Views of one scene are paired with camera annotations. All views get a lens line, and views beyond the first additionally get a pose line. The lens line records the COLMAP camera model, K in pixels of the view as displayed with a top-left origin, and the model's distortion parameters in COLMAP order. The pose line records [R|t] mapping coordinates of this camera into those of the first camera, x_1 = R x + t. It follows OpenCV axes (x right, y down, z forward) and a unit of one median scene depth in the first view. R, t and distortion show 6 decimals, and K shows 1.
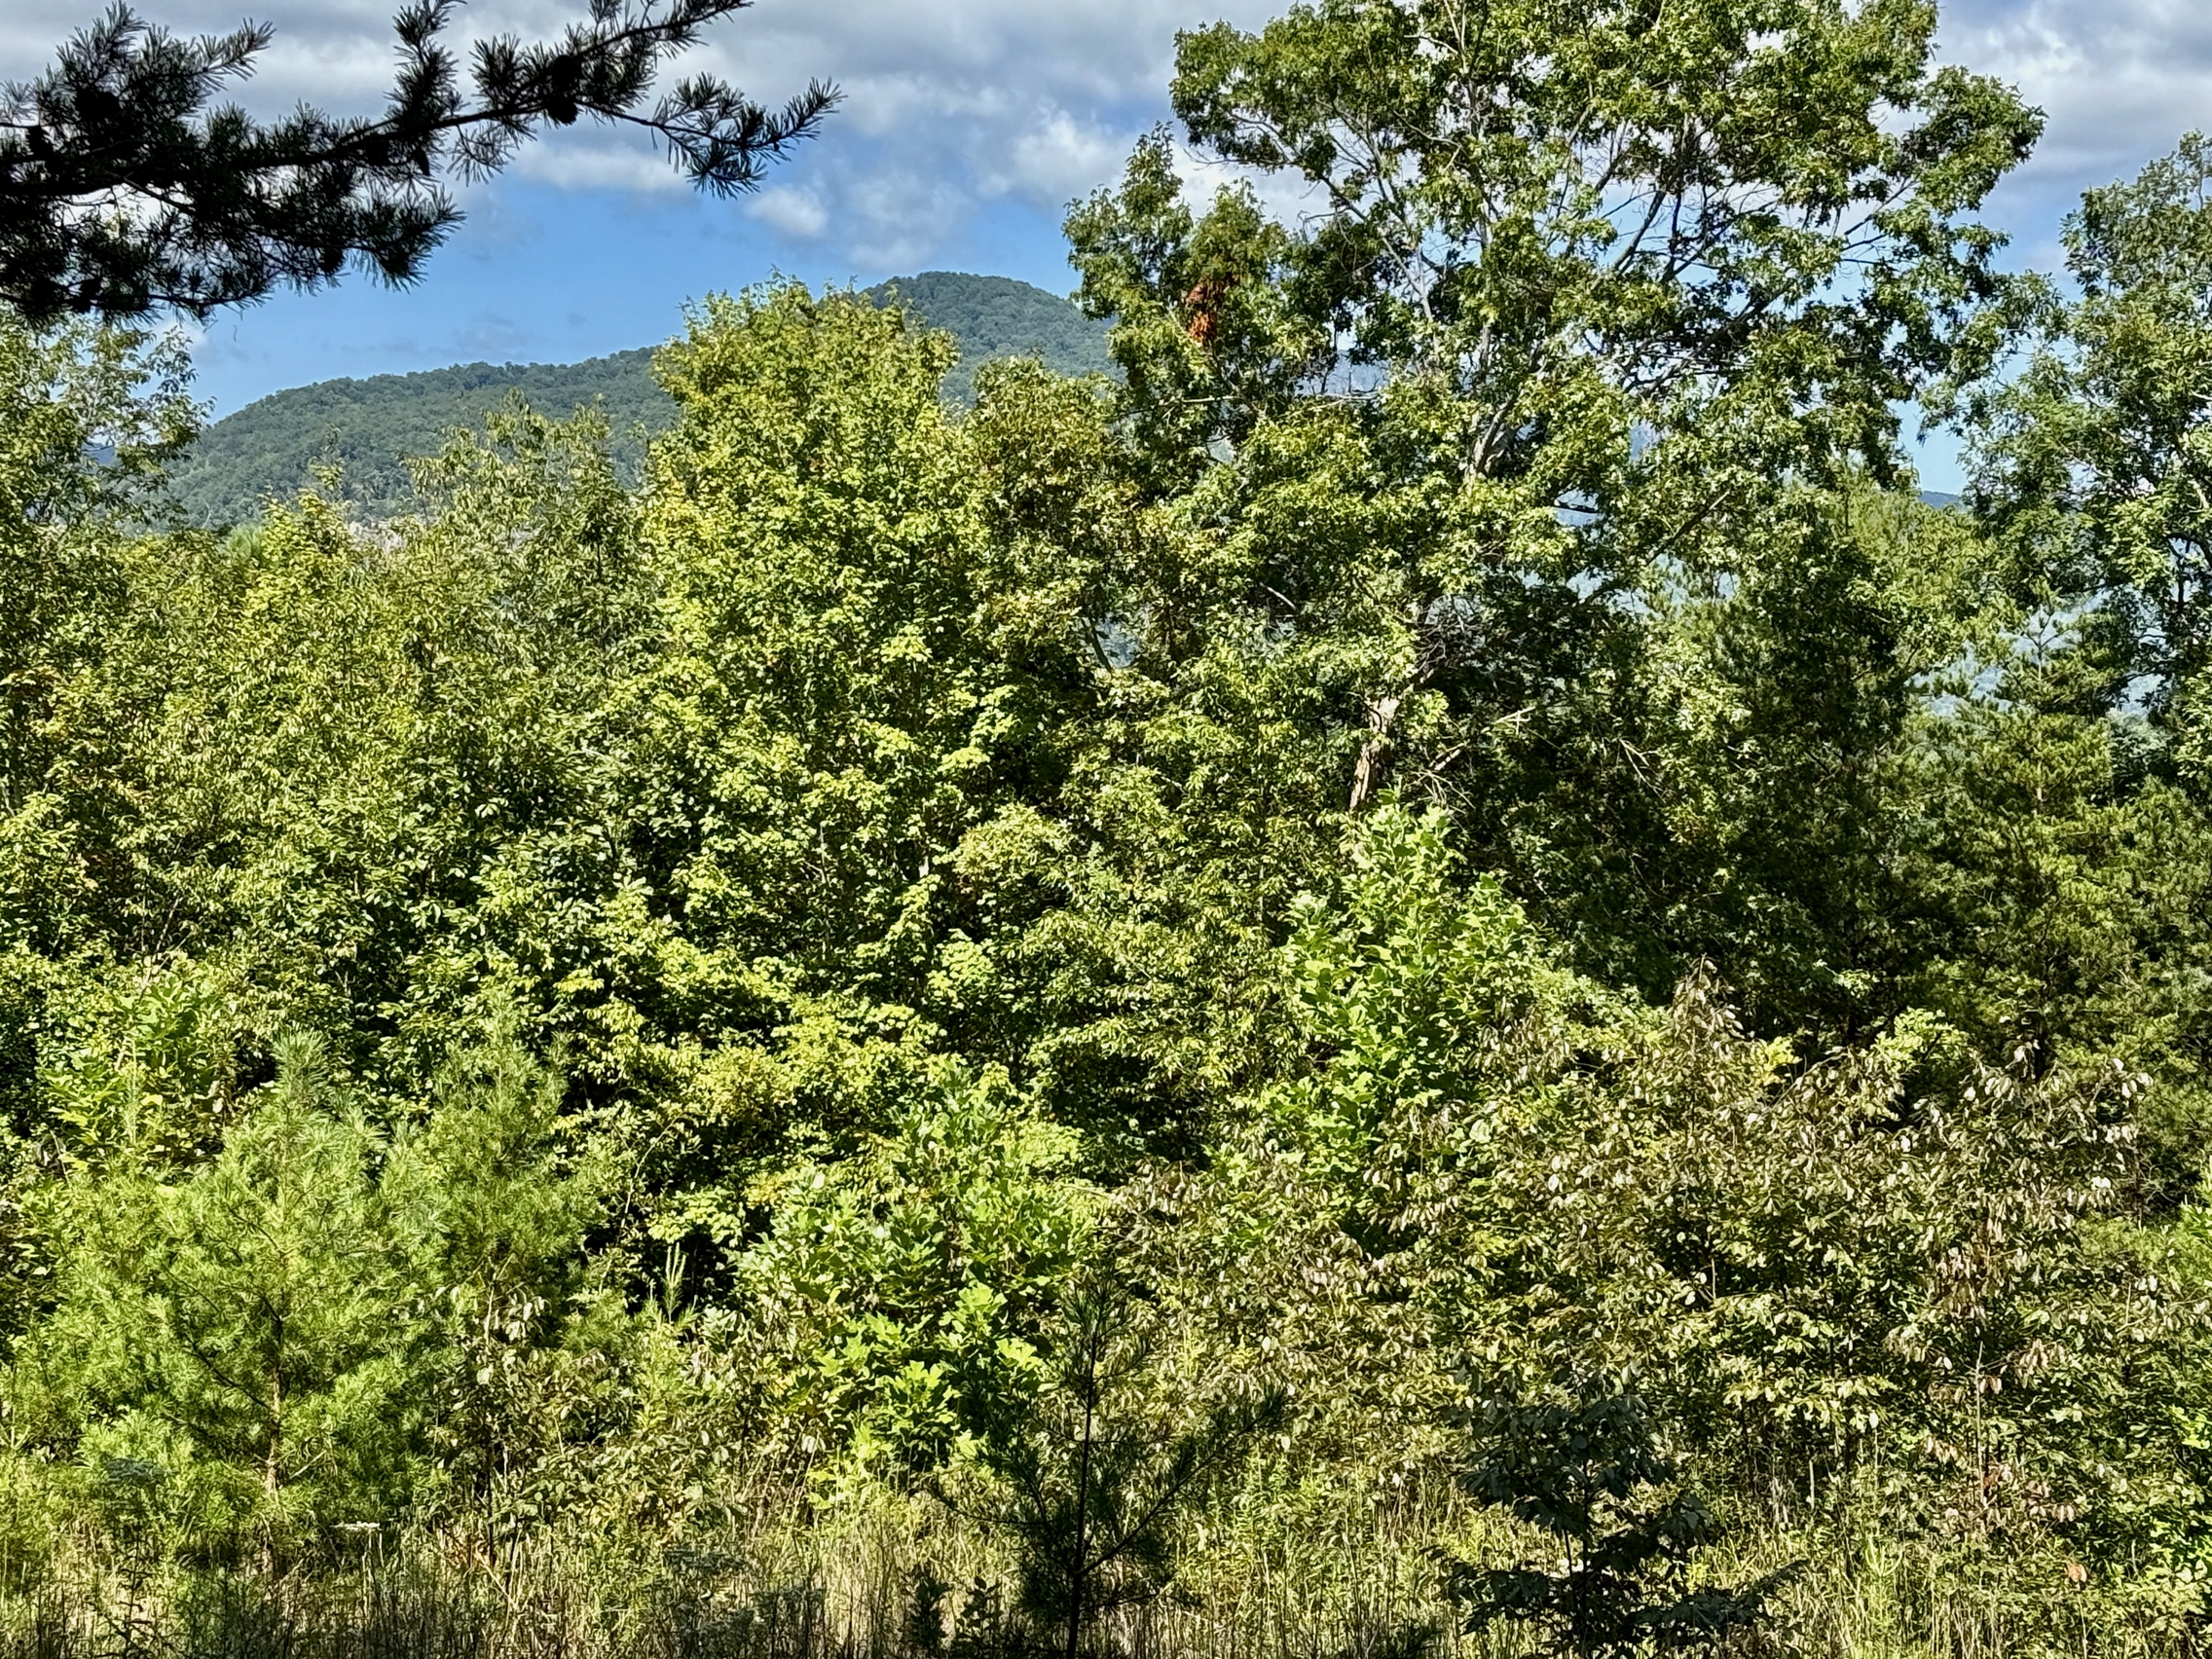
lens RADIAL K [[4116.1, 0, 1090.0], [0, 4116.1, 825.1], [0, 0, 1]] dist [0.180925, 0.000000]
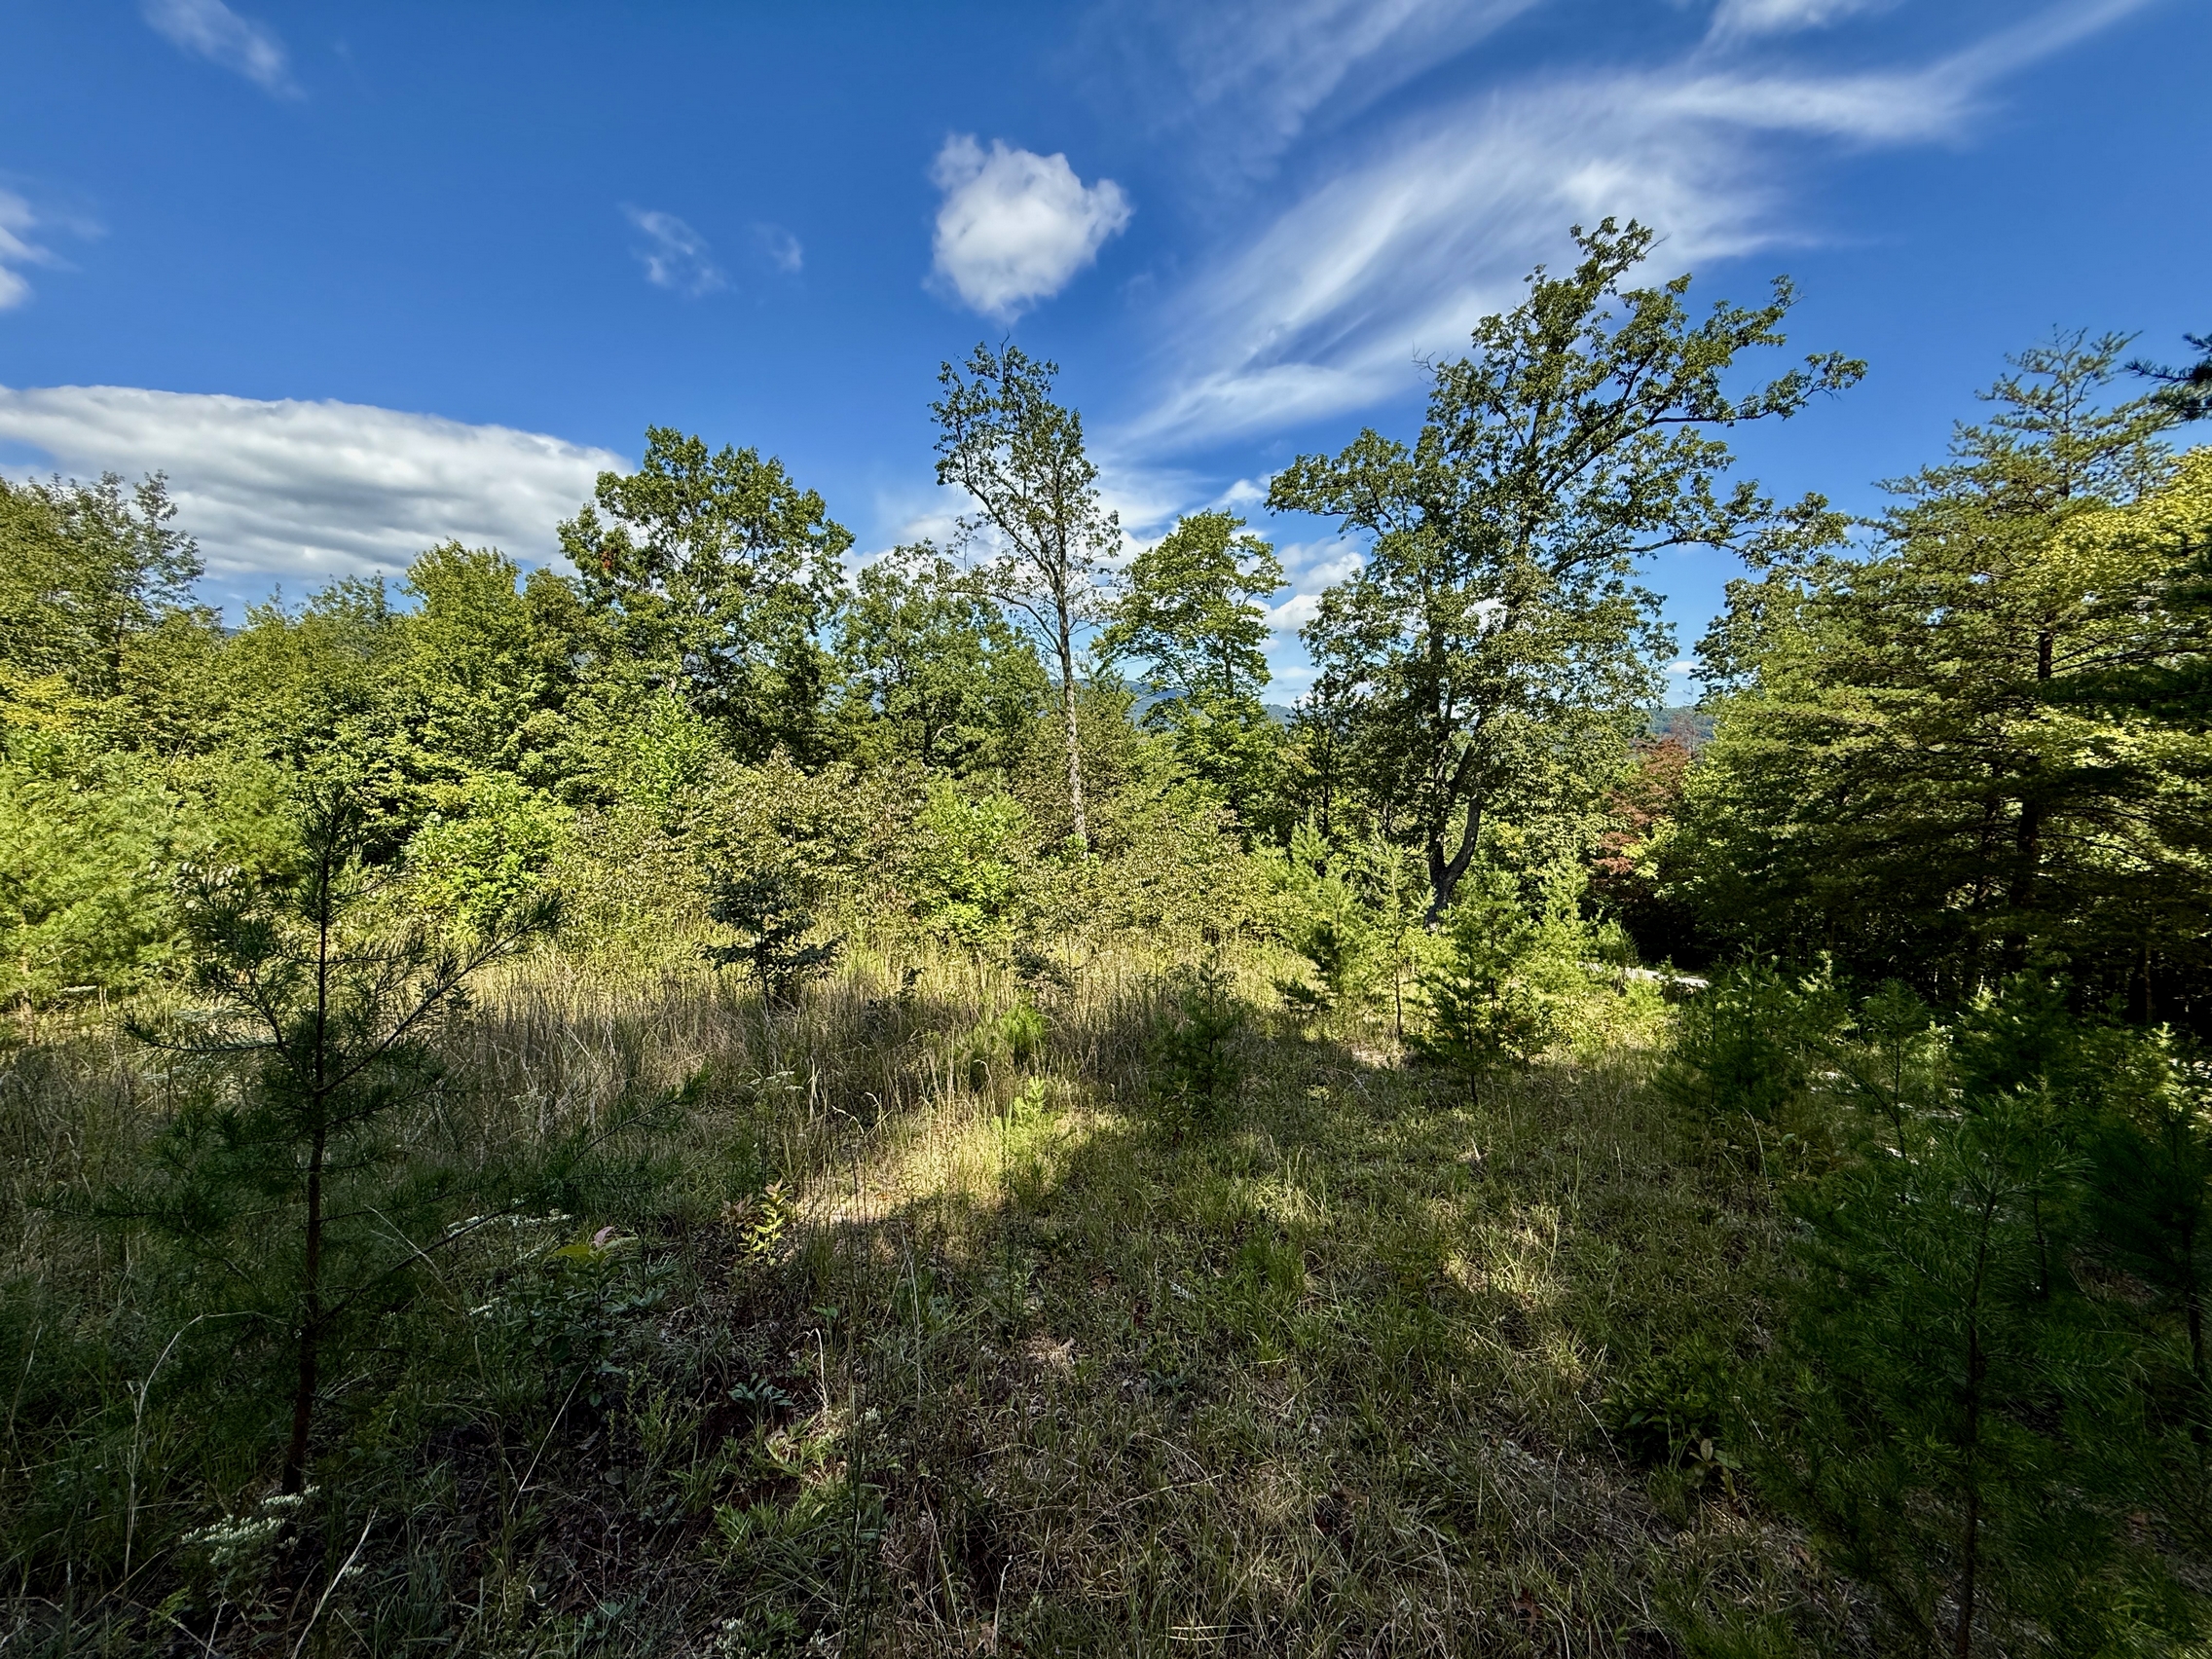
lens RADIAL K [[873.0, 0, 1099.5], [0, 873.0, 831.2], [0, 0, 1]] dist [-0.007085, 0.000803]
pose [[0.867440, -0.041826, 0.495780, 0.015302], [-0.004882, 0.995697, 0.092543, 0.025227], [-0.497517, -0.082696, 0.863503, 0.187951]]
